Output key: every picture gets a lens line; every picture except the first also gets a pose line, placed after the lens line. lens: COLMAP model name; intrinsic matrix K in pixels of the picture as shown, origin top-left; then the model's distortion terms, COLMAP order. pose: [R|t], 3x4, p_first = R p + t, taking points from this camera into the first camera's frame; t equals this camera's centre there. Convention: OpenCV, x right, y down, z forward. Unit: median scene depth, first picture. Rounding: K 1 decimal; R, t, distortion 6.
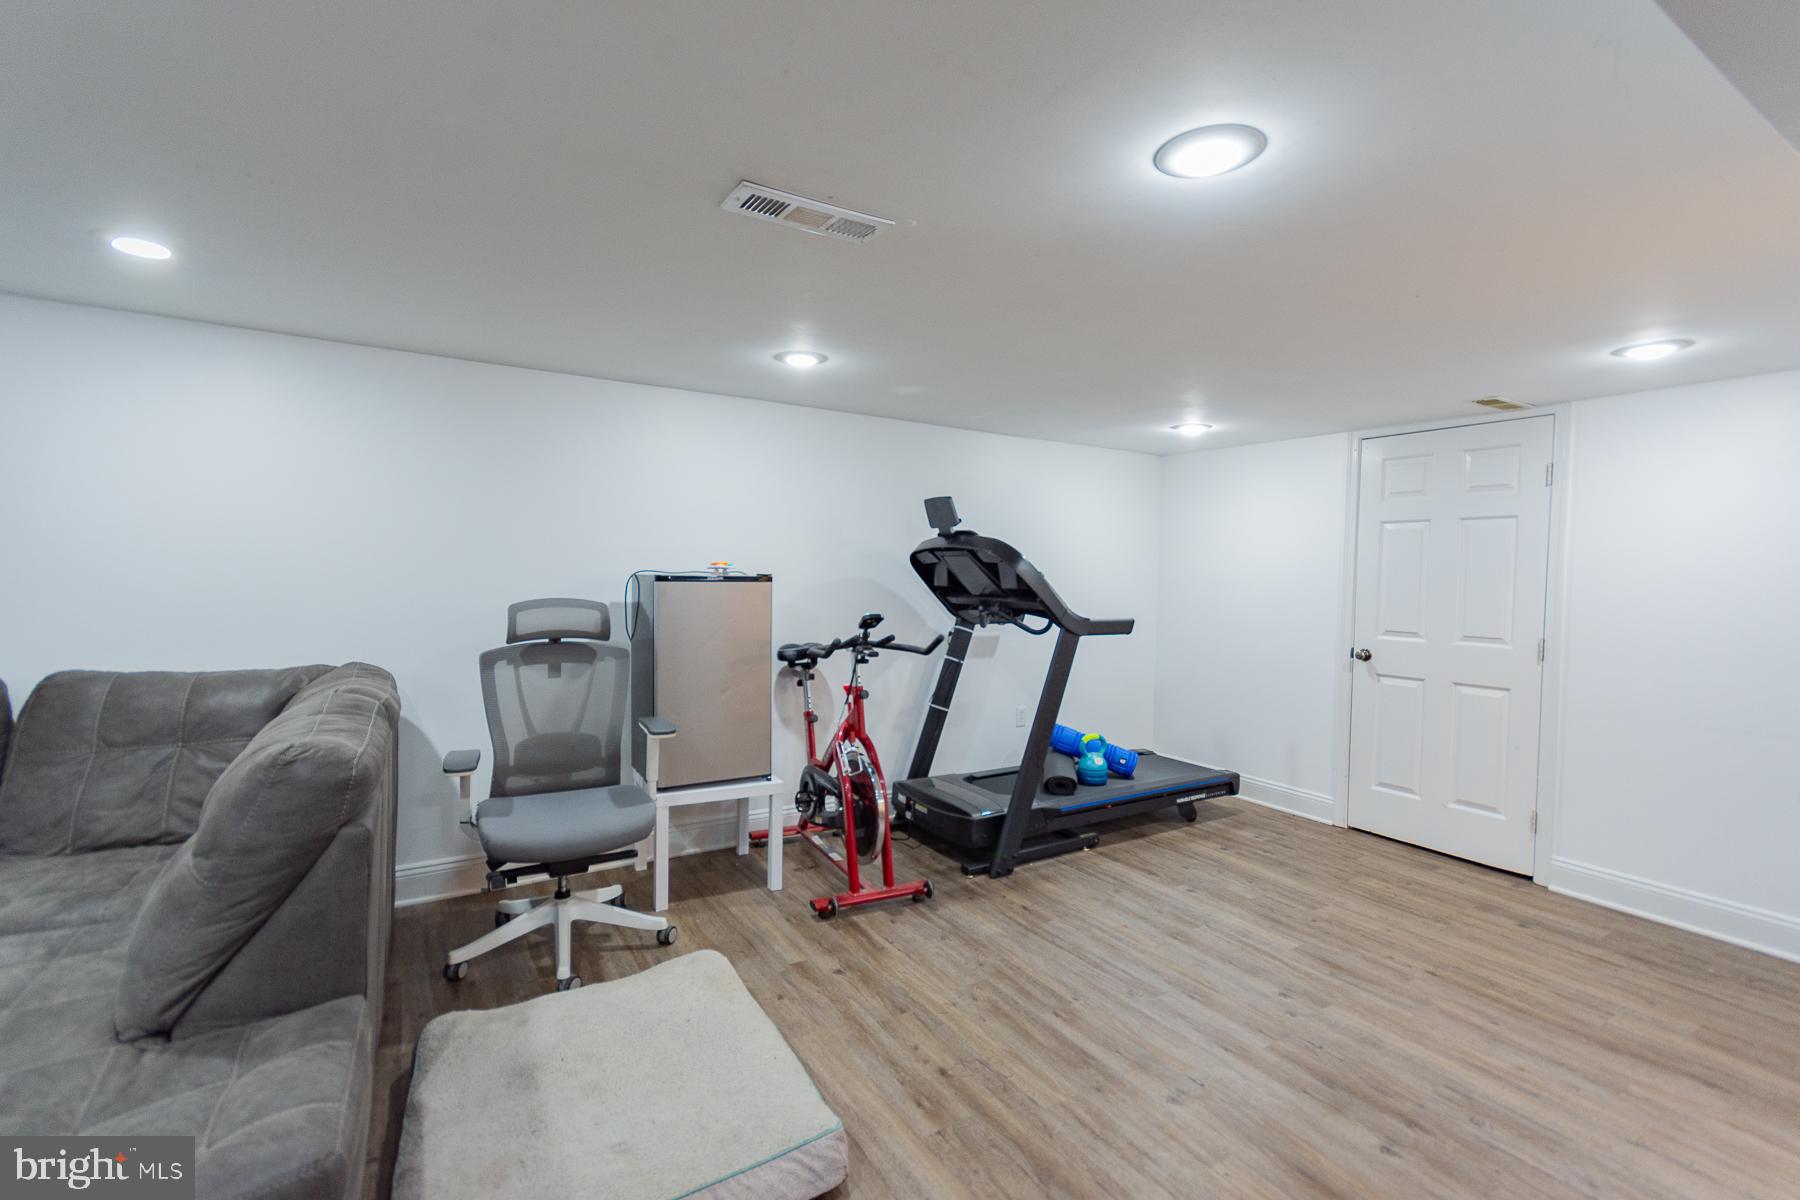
lens RADIAL K [[794.7, 0, 927.9], [0, 794.7, 604.9], [0, 0, 1]] dist [-0.000681, -0.000367]
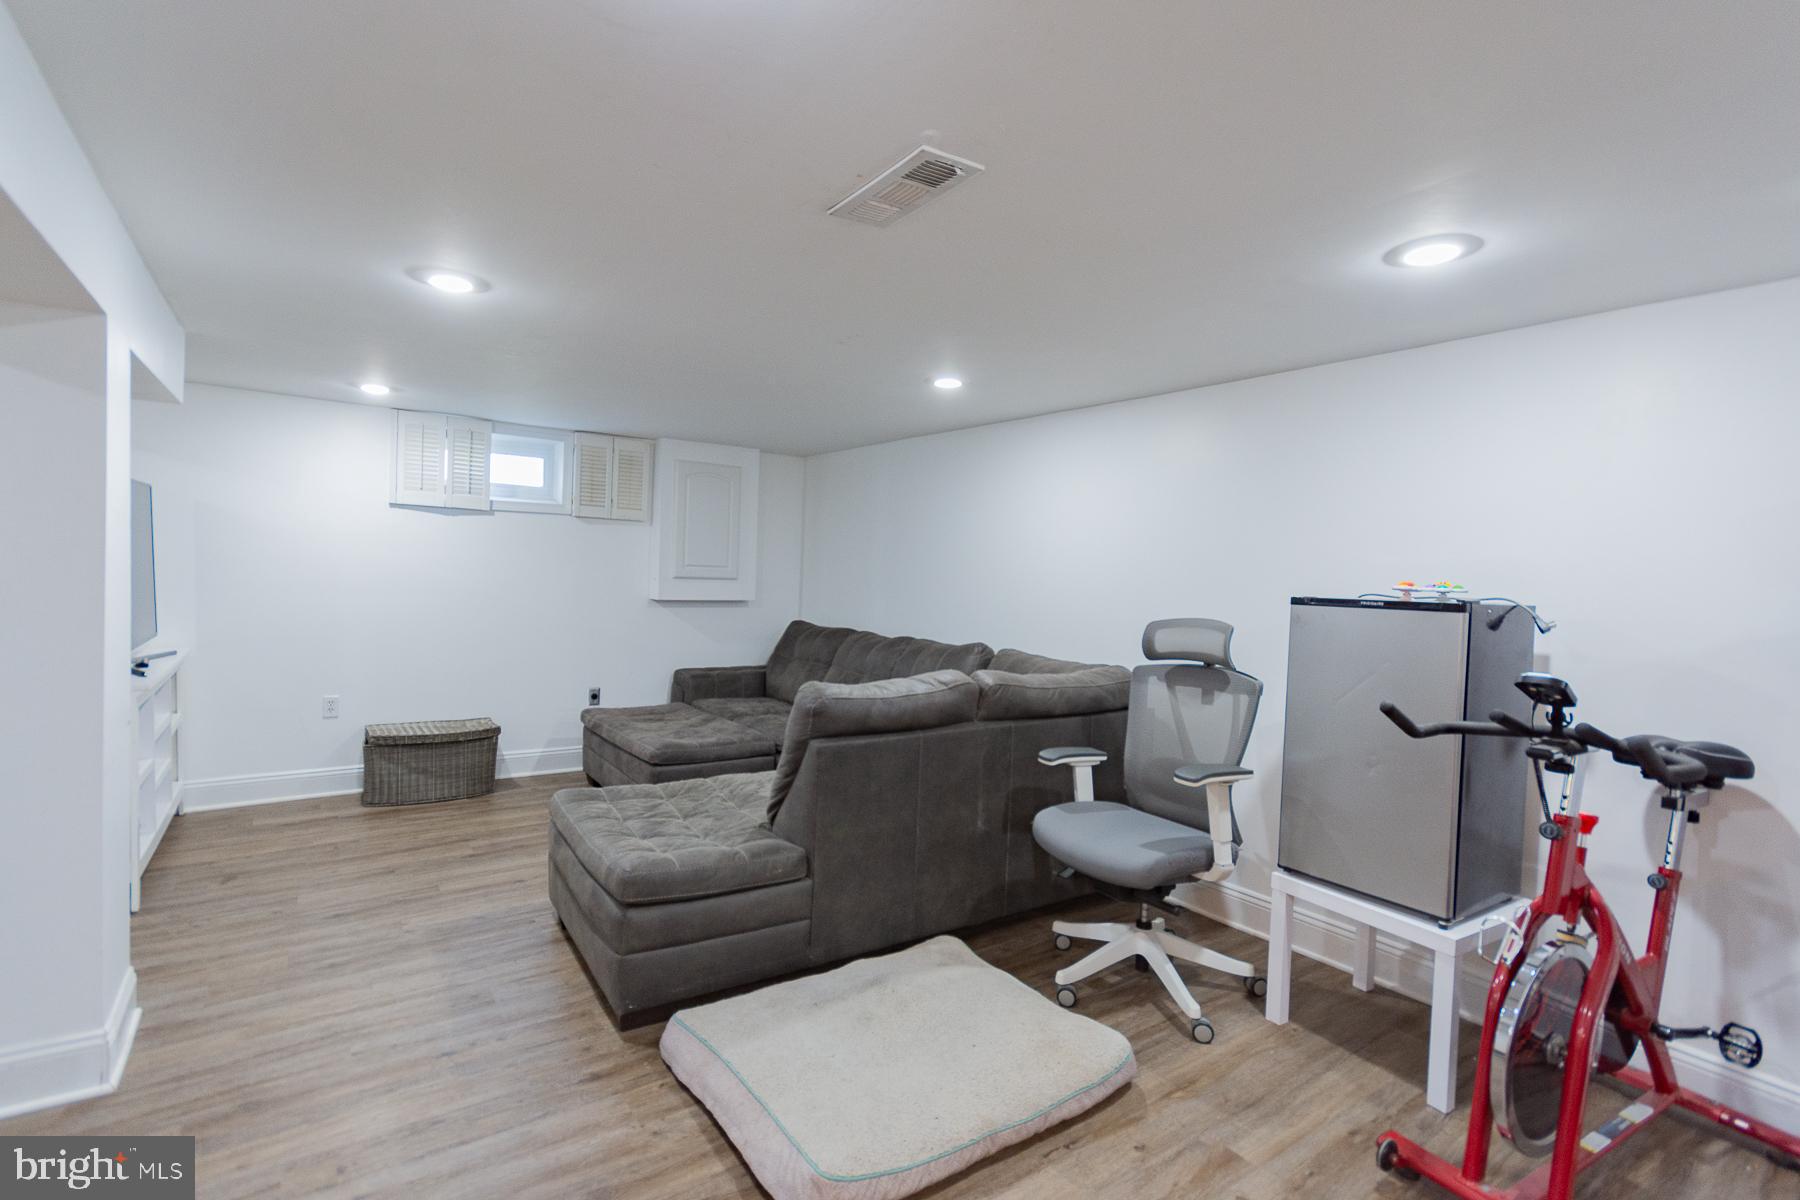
lens RADIAL K [[851.2, 0, 912.2], [0, 851.2, 602.0], [0, 0, 1]] dist [0.009661, -0.000874]
pose [[0.058874, 0.027062, -0.997899, 0.539369], [-0.085133, 0.996127, 0.021991, -0.022701], [0.994629, 0.083659, 0.060949, 0.617883]]
